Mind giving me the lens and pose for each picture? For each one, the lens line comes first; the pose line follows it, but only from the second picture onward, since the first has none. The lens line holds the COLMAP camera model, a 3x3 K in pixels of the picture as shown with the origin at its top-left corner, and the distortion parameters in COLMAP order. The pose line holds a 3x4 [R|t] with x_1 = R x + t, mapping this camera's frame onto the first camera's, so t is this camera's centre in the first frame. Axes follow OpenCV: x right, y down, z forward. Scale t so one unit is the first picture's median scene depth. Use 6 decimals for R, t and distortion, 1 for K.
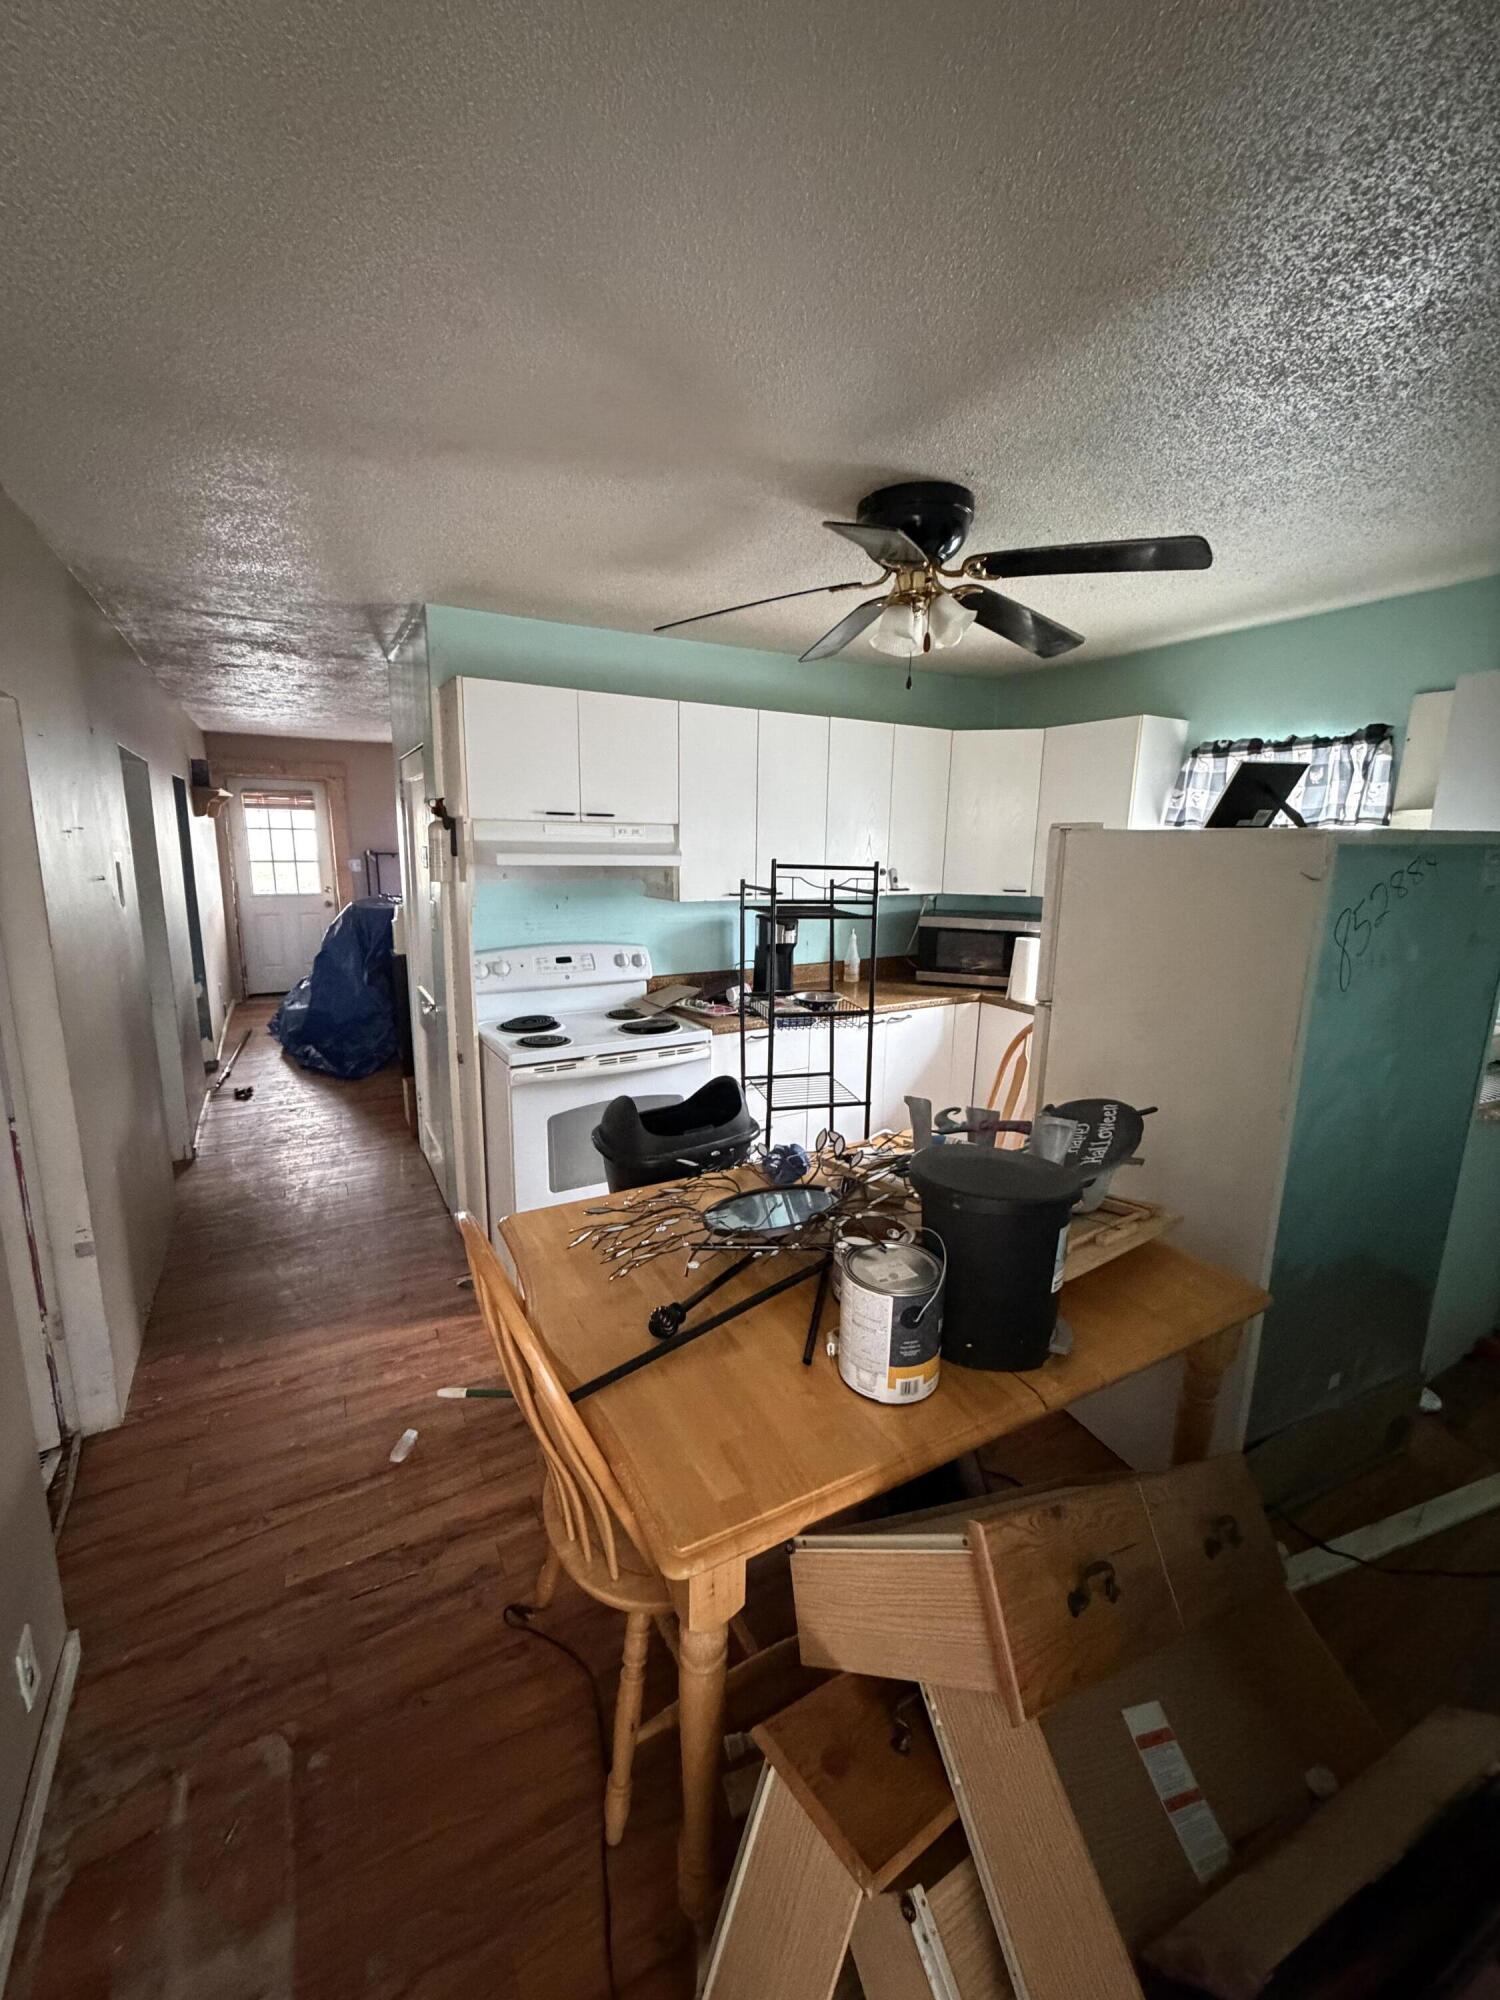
lens RADIAL K [[792.1, 0, 747.5], [0, 792.1, 995.8], [0, 0, 1]] dist [-0.000425, 0.000202]
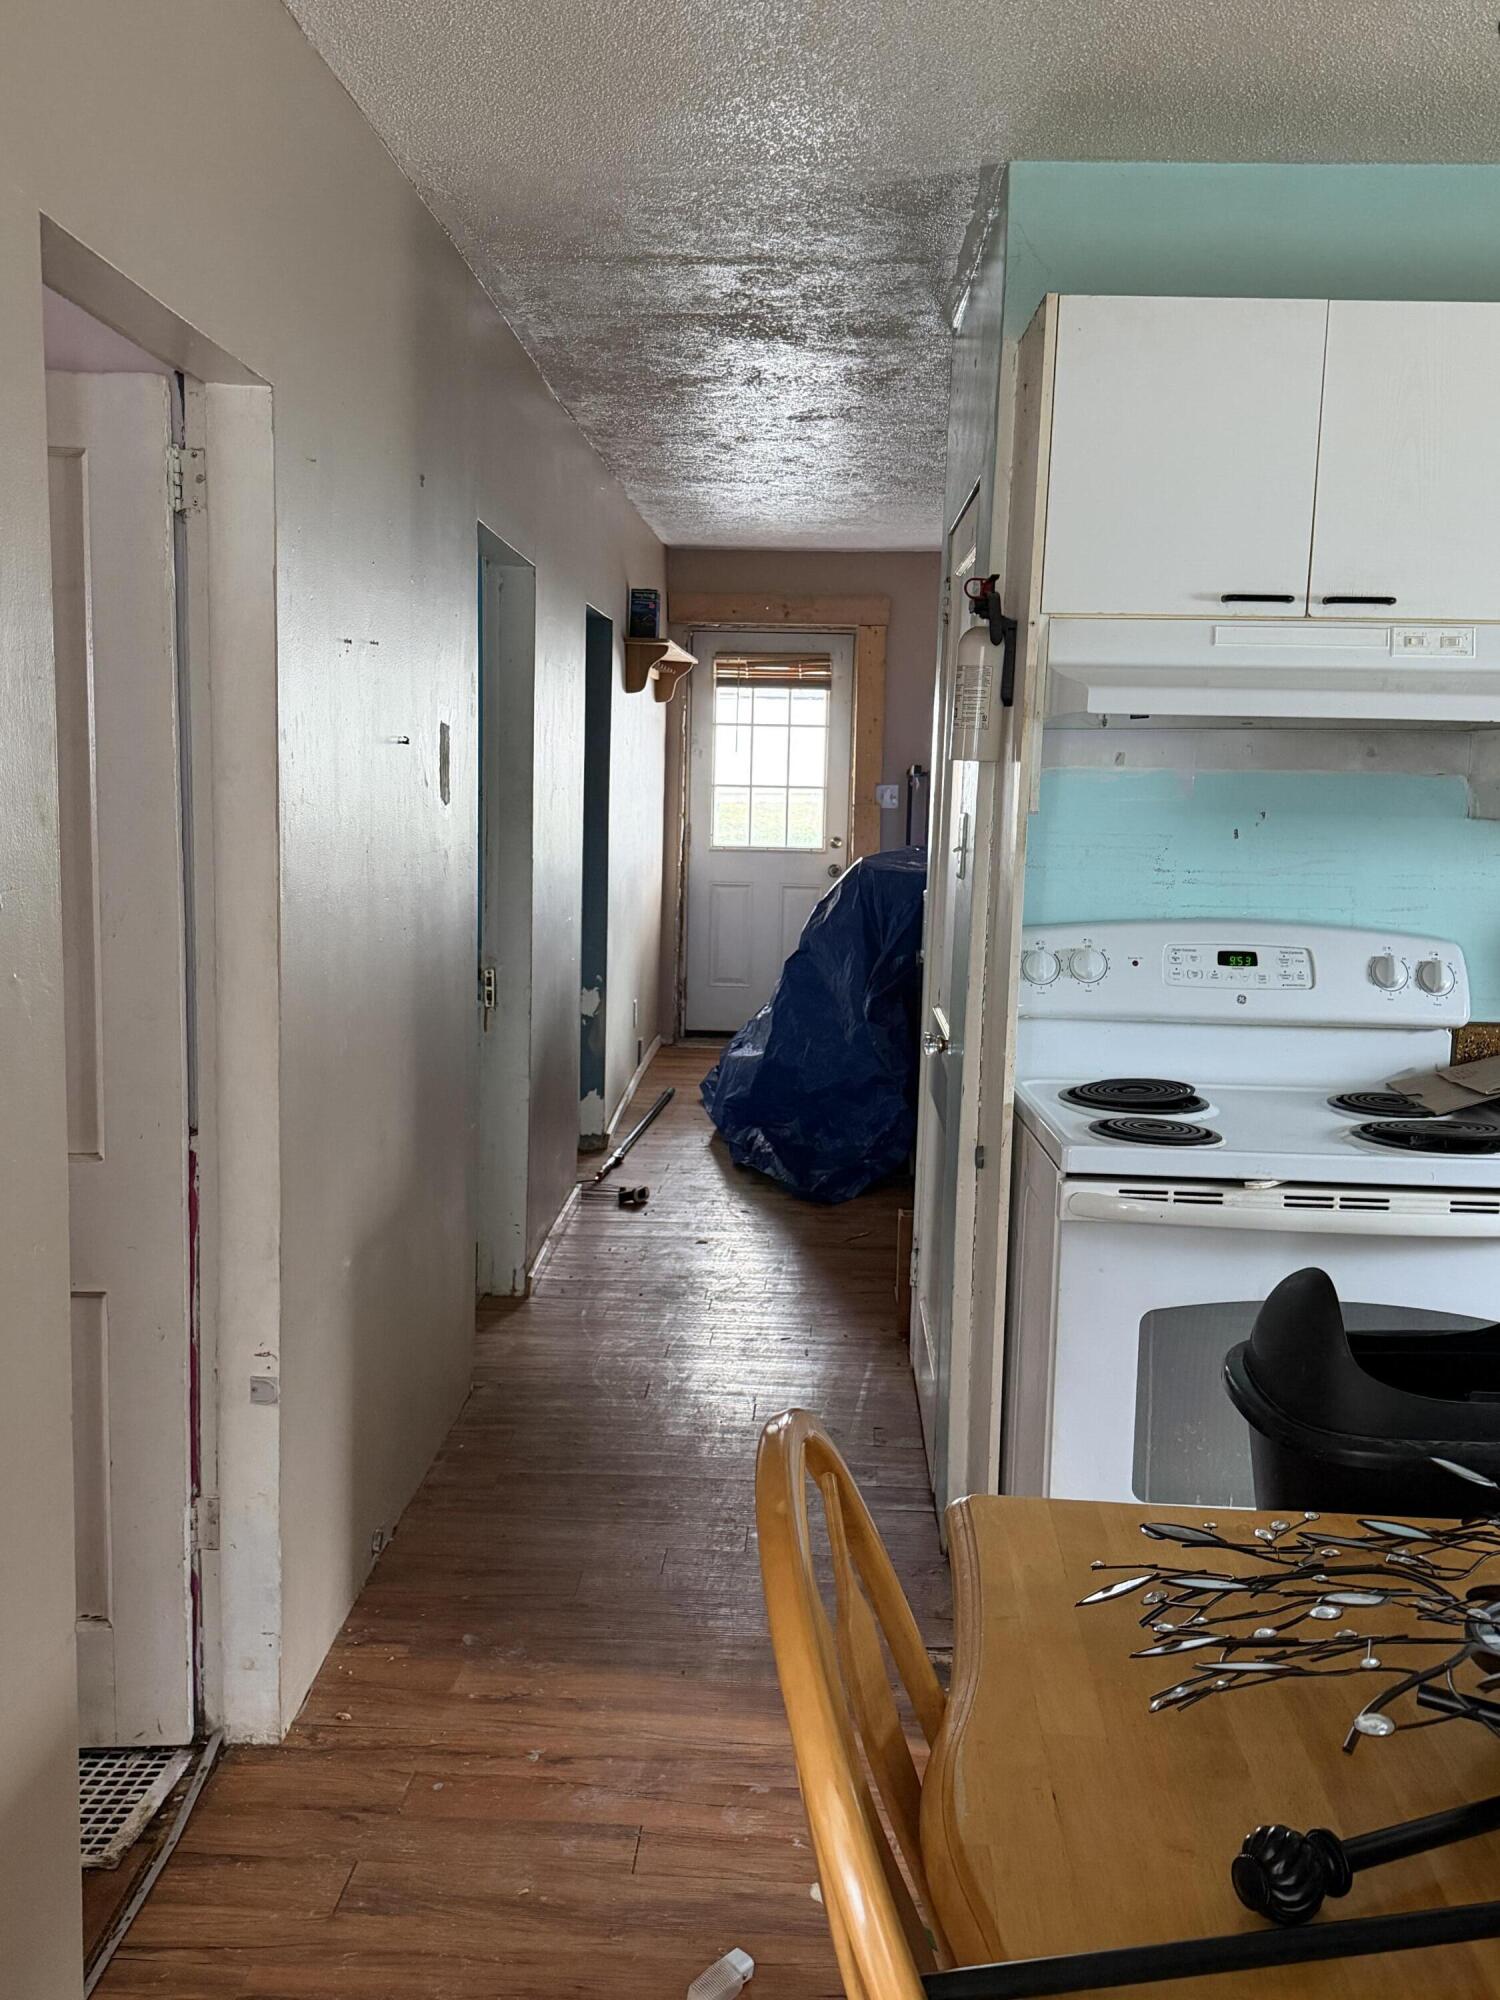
lens RADIAL K [[1701.8, 0, 746.0], [0, 1701.8, 1007.4], [0, 0, 1]] dist [0.107598, -0.152928]
pose [[0.846317, 0.076718, -0.527126, 0.035458], [-0.111476, 0.993170, -0.034432, 0.050732], [0.520884, 0.087902, 0.849089, 0.116665]]
